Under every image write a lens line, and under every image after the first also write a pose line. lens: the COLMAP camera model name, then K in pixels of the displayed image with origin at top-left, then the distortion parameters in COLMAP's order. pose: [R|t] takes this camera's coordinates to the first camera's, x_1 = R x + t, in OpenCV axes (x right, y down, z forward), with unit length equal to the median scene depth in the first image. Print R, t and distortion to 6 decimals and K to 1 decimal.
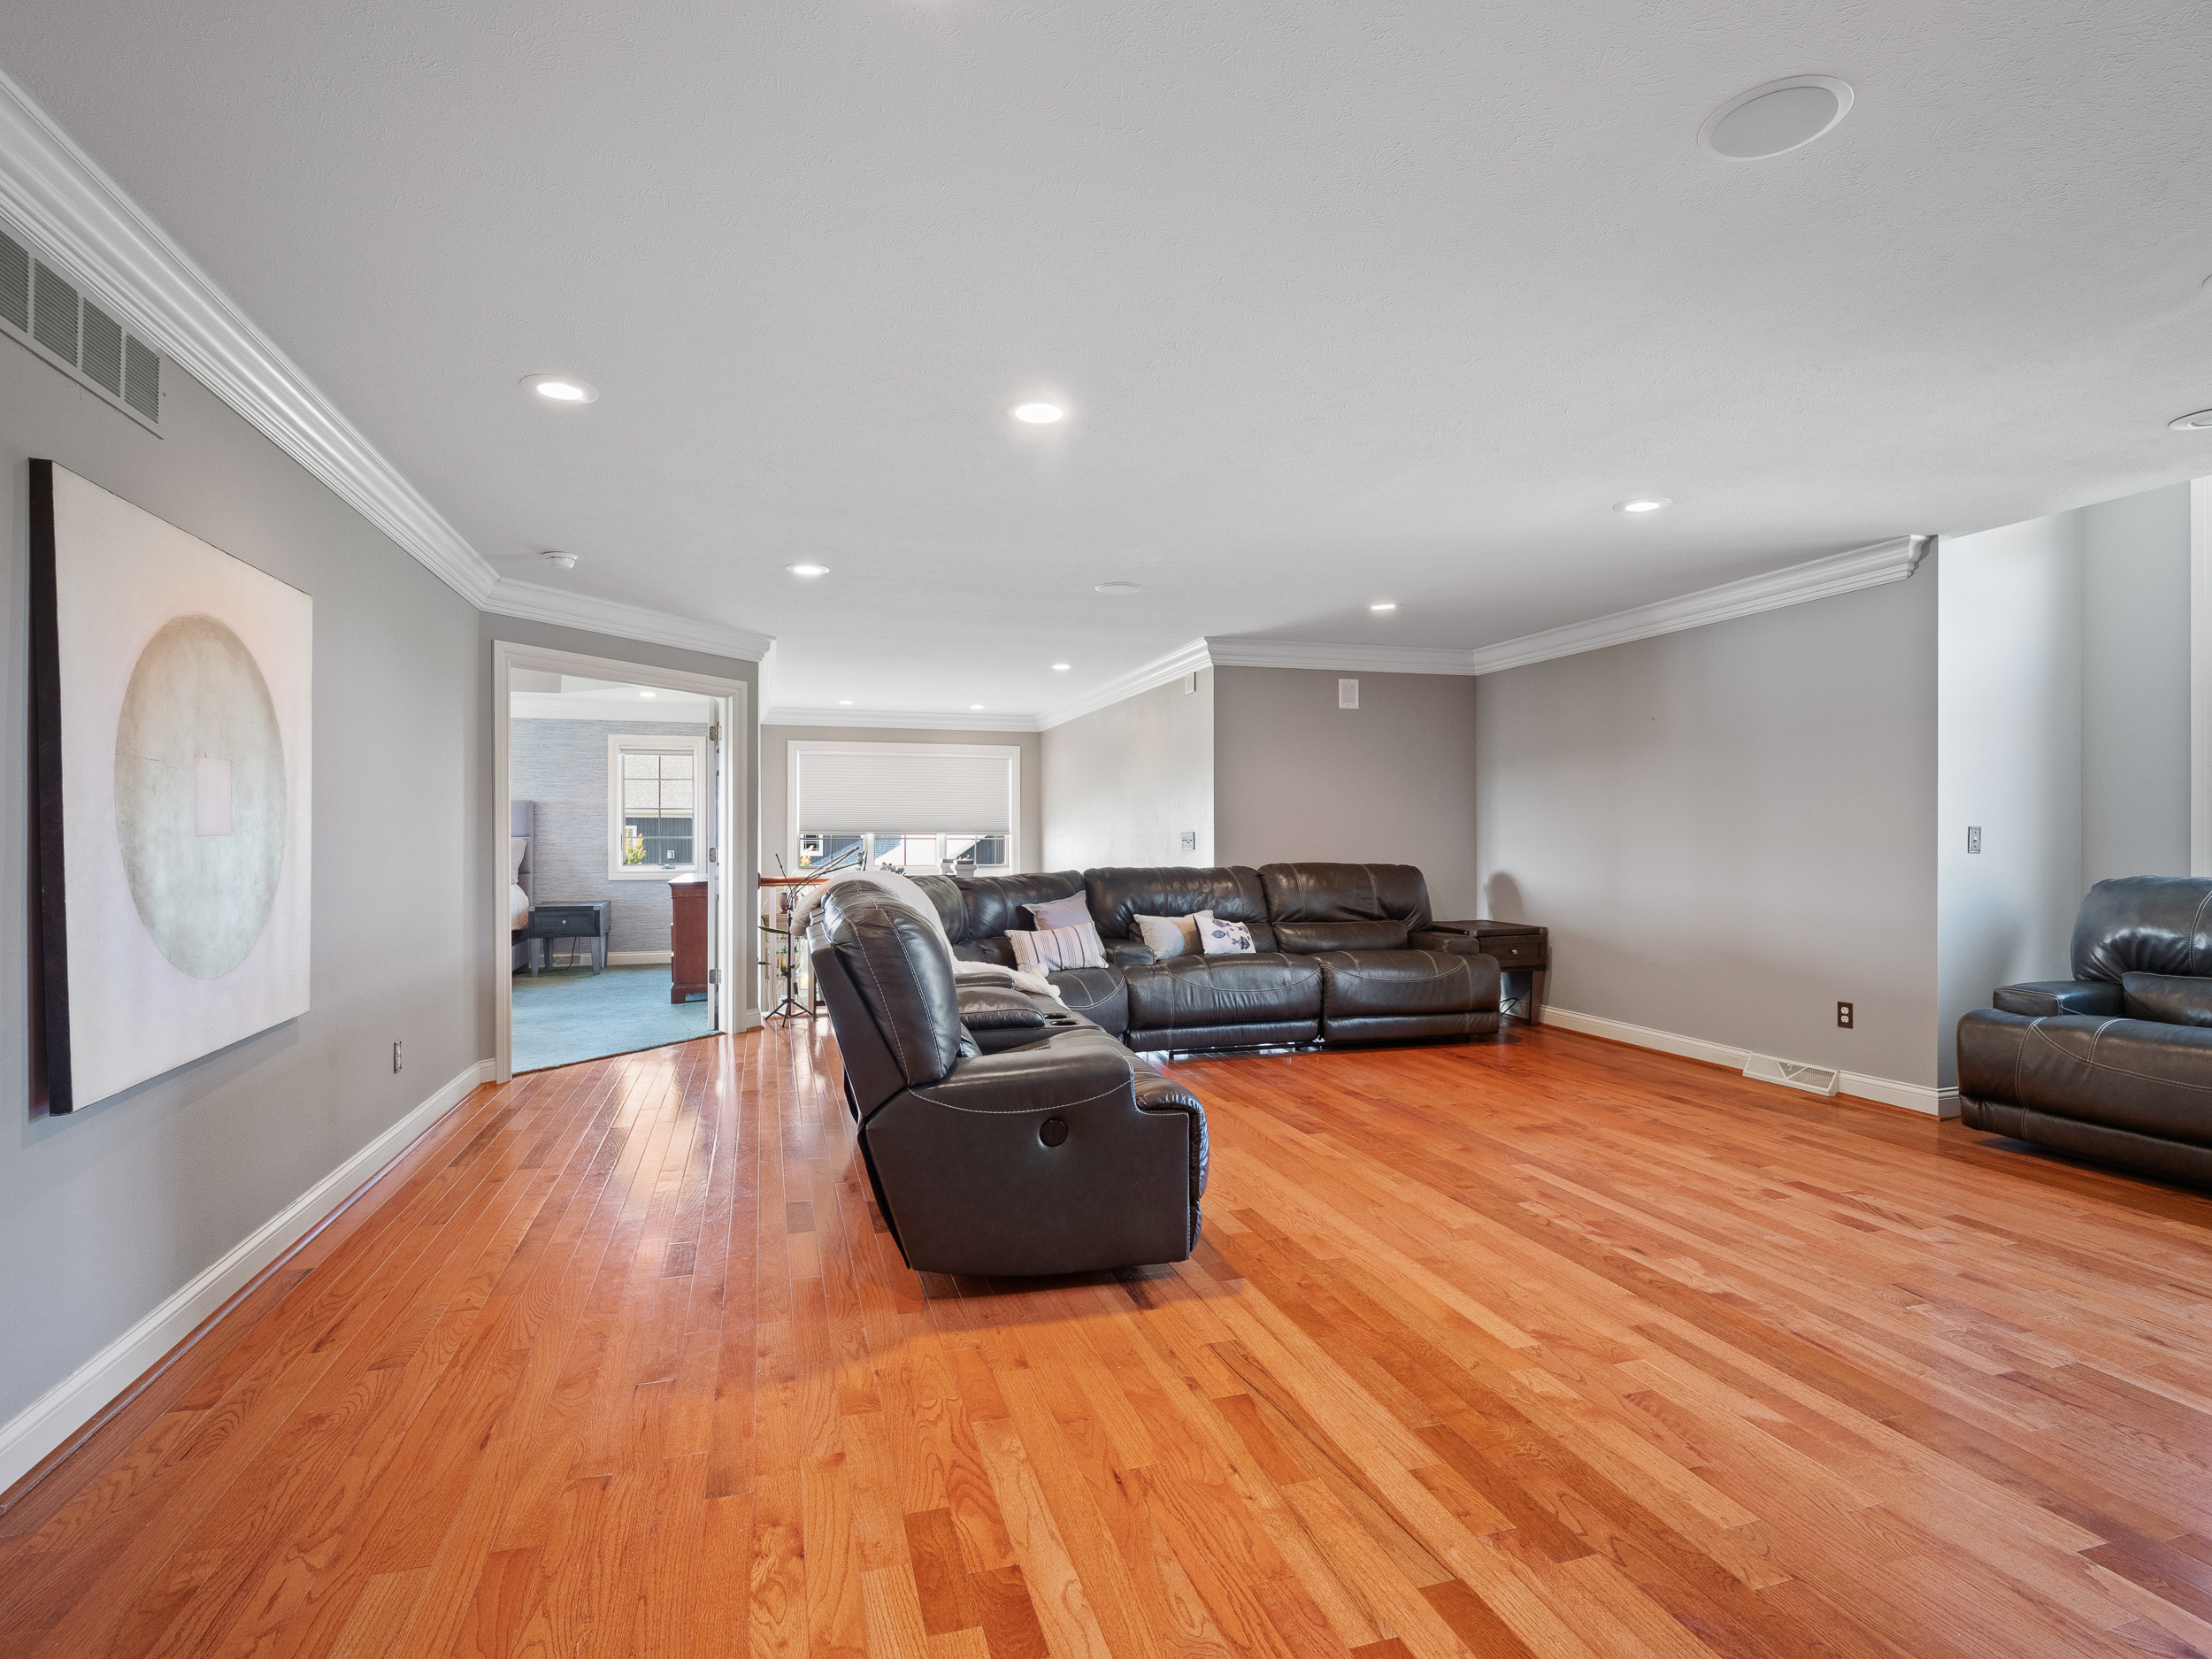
lens RADIAL K [[1064.9, 0, 1101.5], [0, 1064.9, 842.6], [0, 0, 1]] dist [-0.002953, -0.000565]
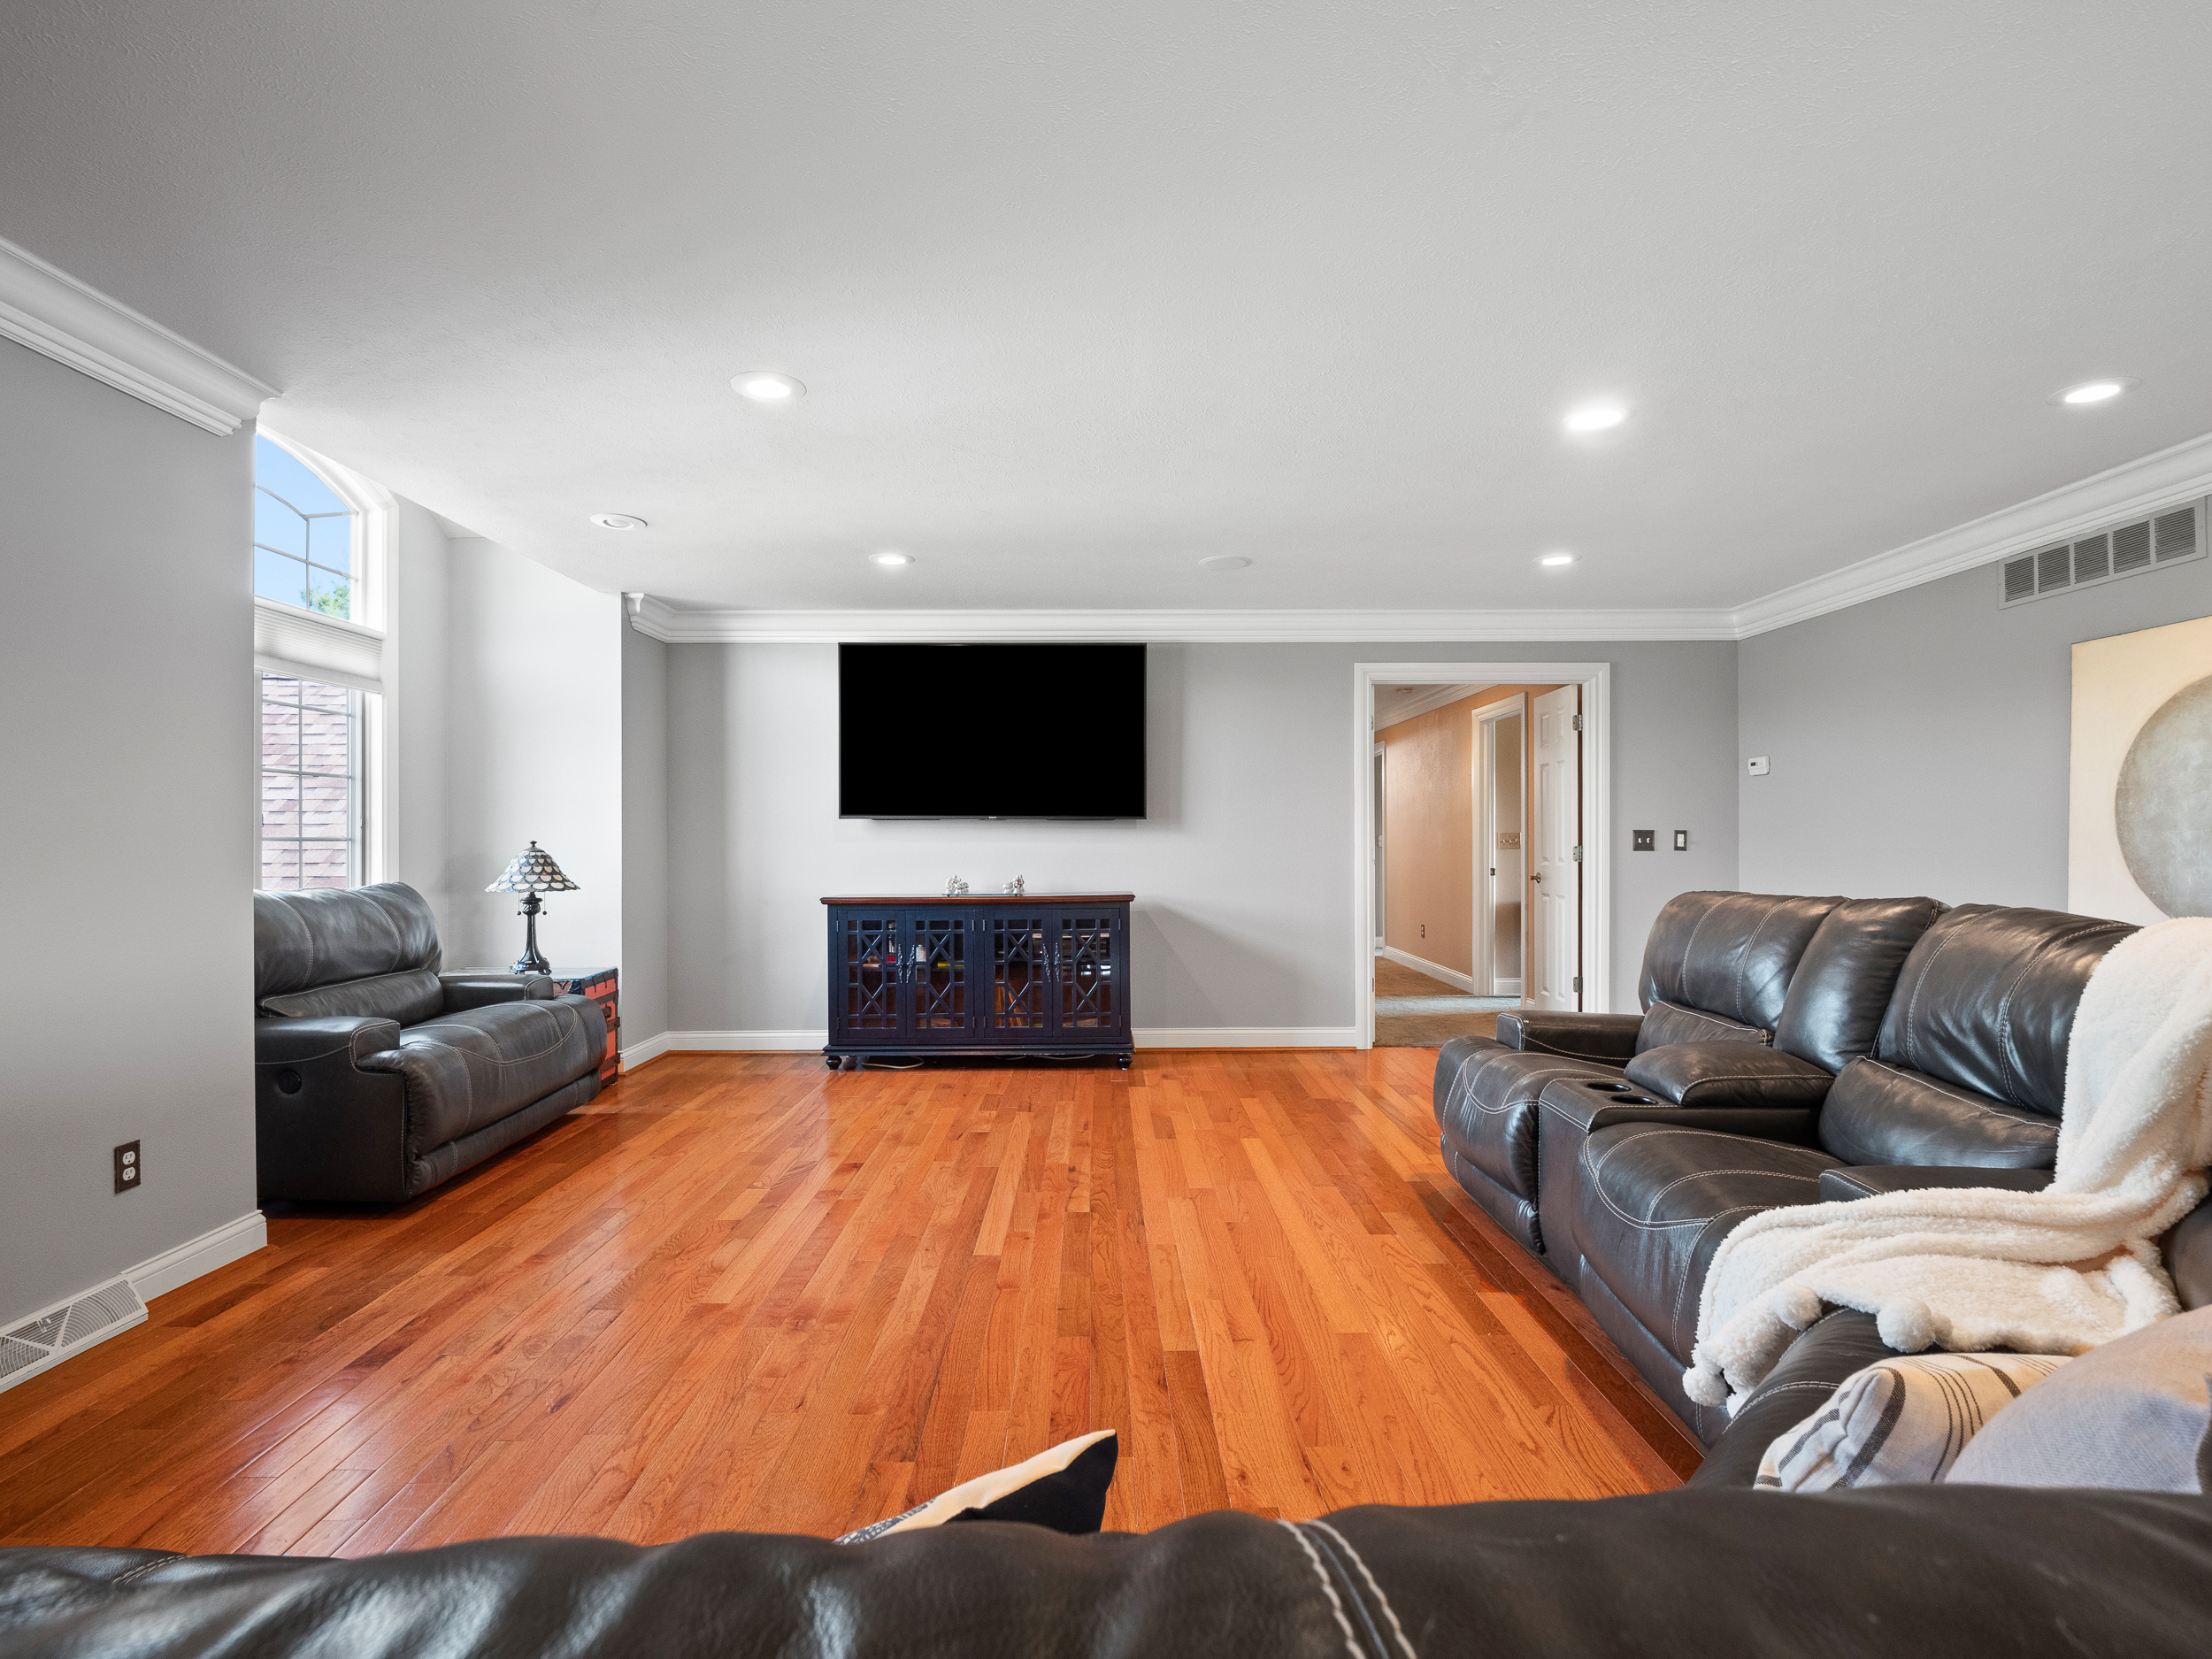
lens RADIAL K [[1064.9, 0, 1101.5], [0, 1064.9, 842.6], [0, 0, 1]] dist [-0.002953, -0.000565]
pose [[-0.957497, 0.006536, 0.288370, 0.101743], [0.005931, 0.999978, -0.002973, 0.002232], [-0.288383, -0.001136, -0.957514, 2.094459]]
